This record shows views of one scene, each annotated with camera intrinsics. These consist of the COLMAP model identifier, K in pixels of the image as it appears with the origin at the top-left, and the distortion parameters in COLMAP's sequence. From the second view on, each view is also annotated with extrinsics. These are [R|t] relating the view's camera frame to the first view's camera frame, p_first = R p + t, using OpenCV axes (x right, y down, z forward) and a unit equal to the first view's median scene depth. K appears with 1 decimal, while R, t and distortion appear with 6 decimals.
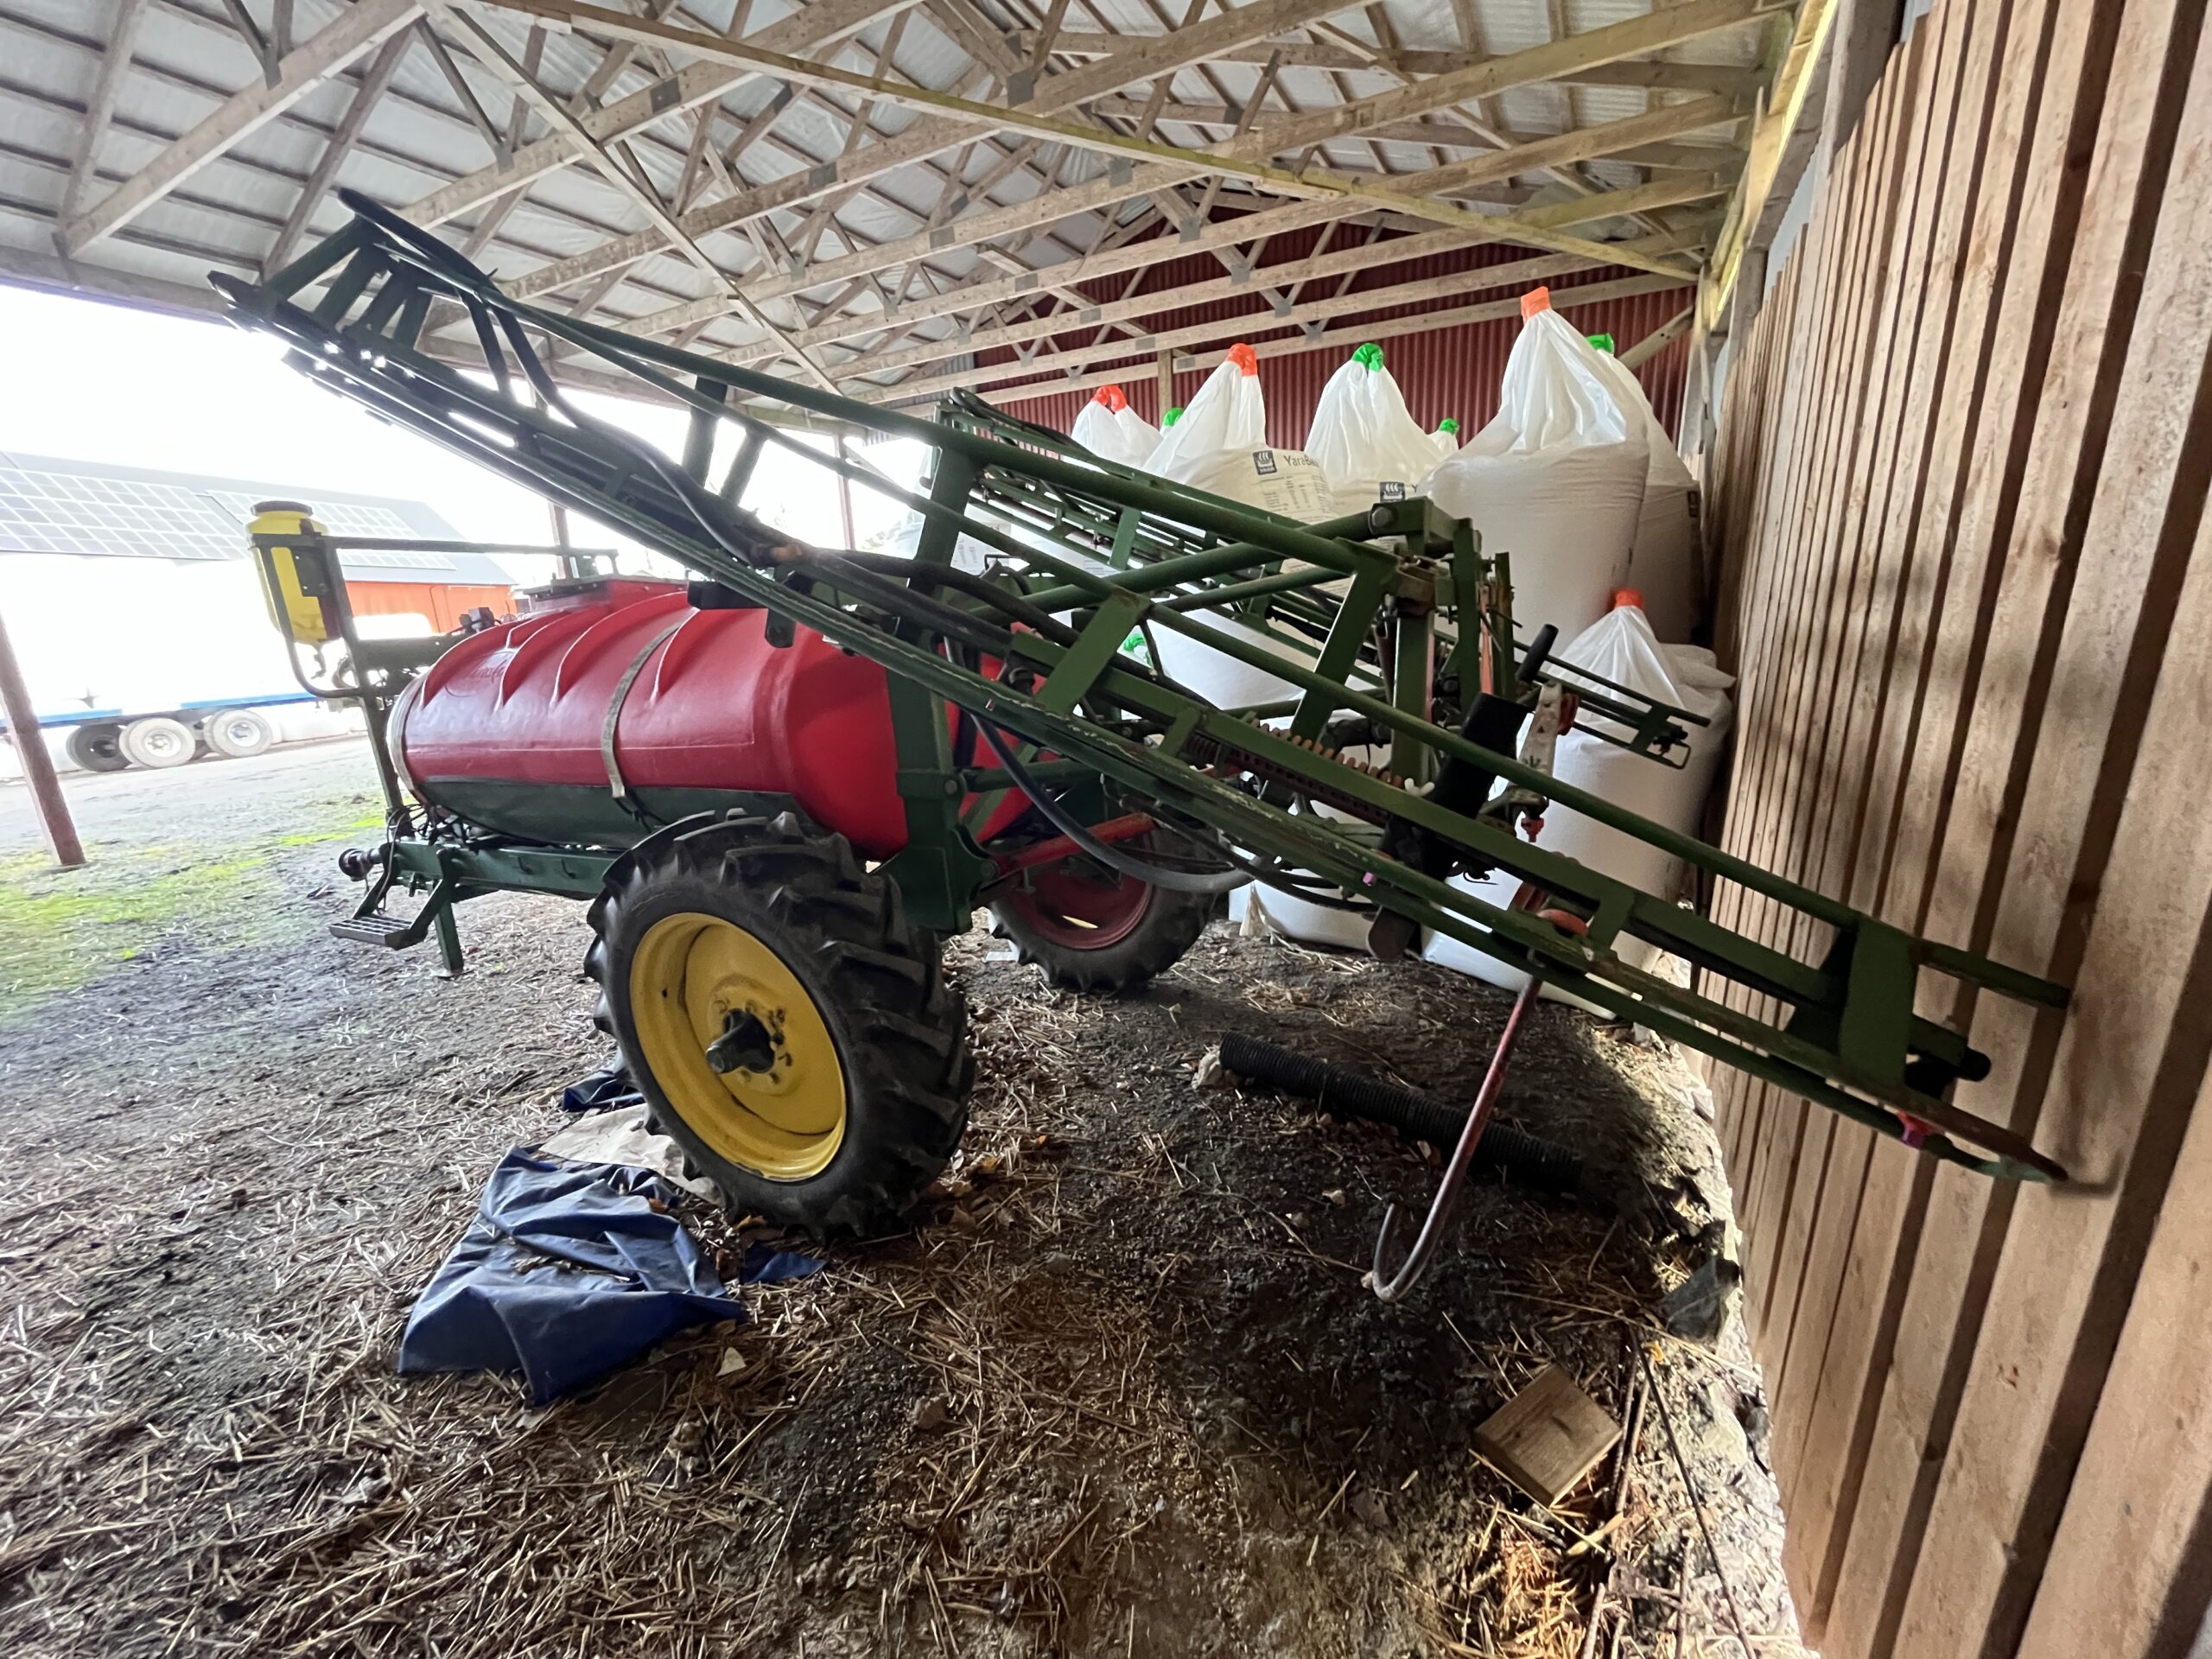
lens RADIAL K [[896.6, 0, 1106.5], [0, 896.6, 826.2], [0, 0, 1]] dist [-0.002659, -0.000457]
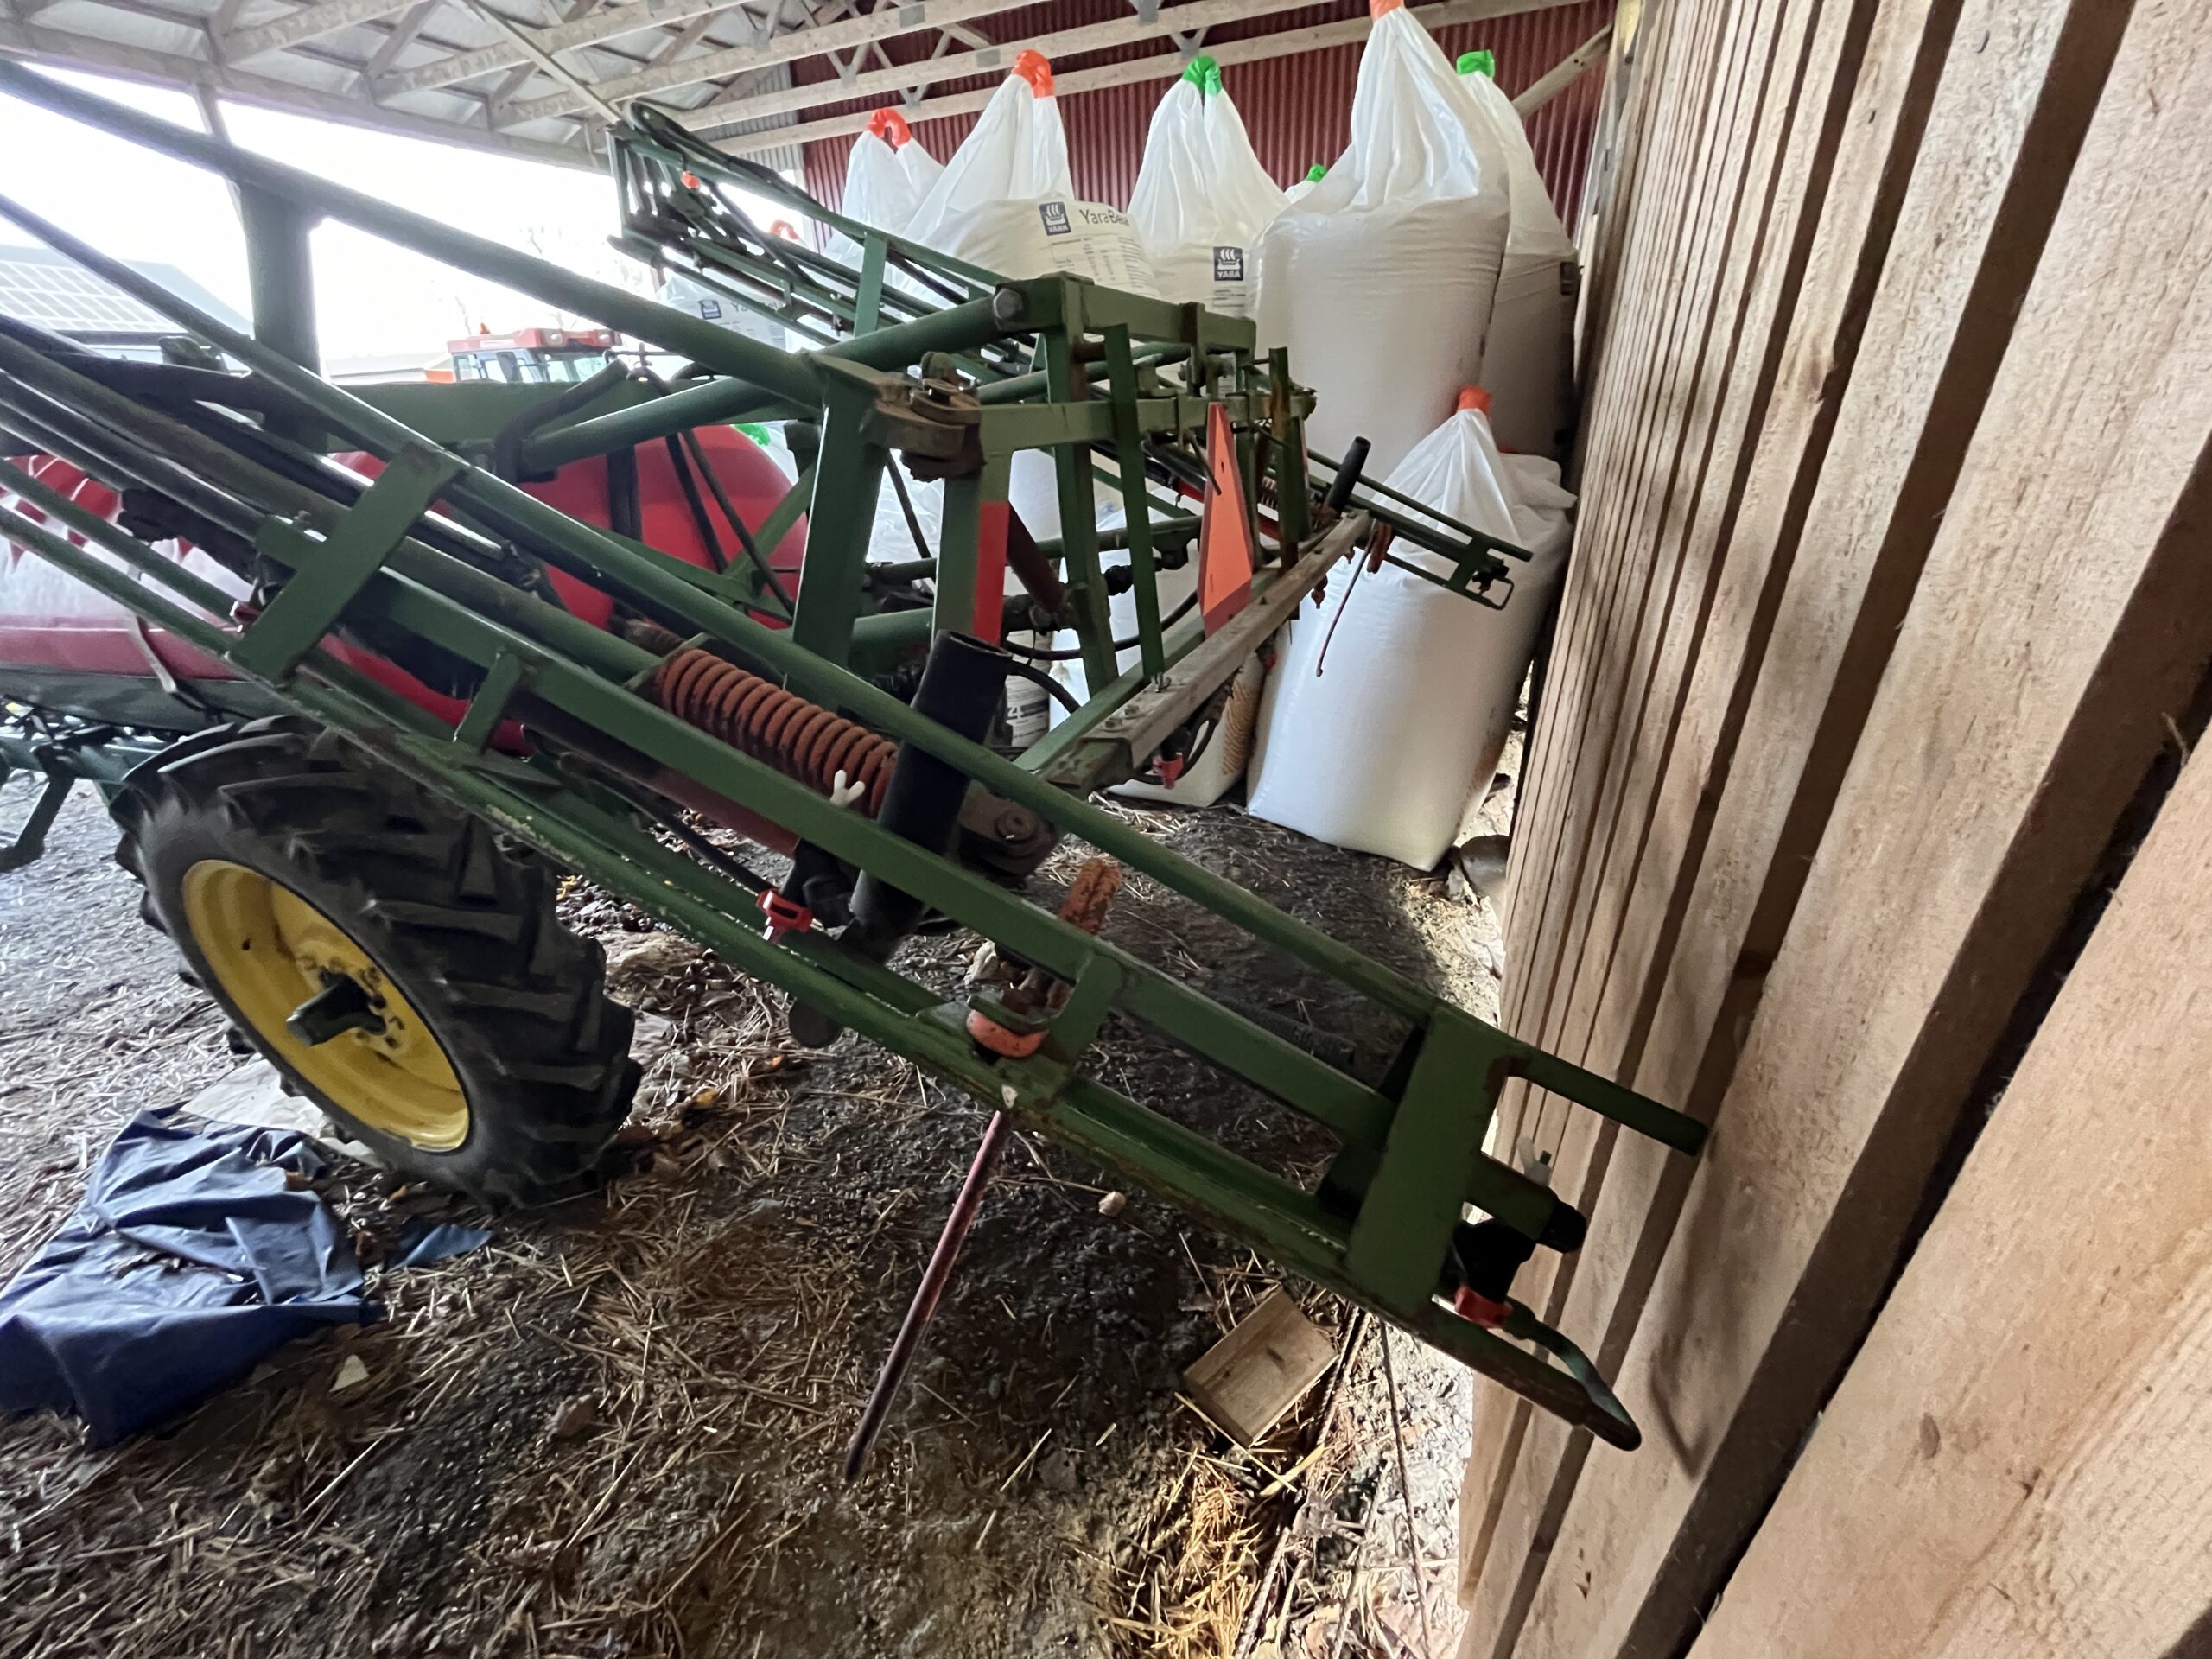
lens RADIAL K [[896.6, 0, 1110.3], [0, 896.6, 828.9], [0, 0, 1]] dist [-0.002659, -0.000457]
pose [[0.994955, -0.047679, 0.088270, 0.245788], [0.028000, 0.976861, 0.212036, -0.074430], [-0.096337, -0.208494, 0.973267, 0.185067]]
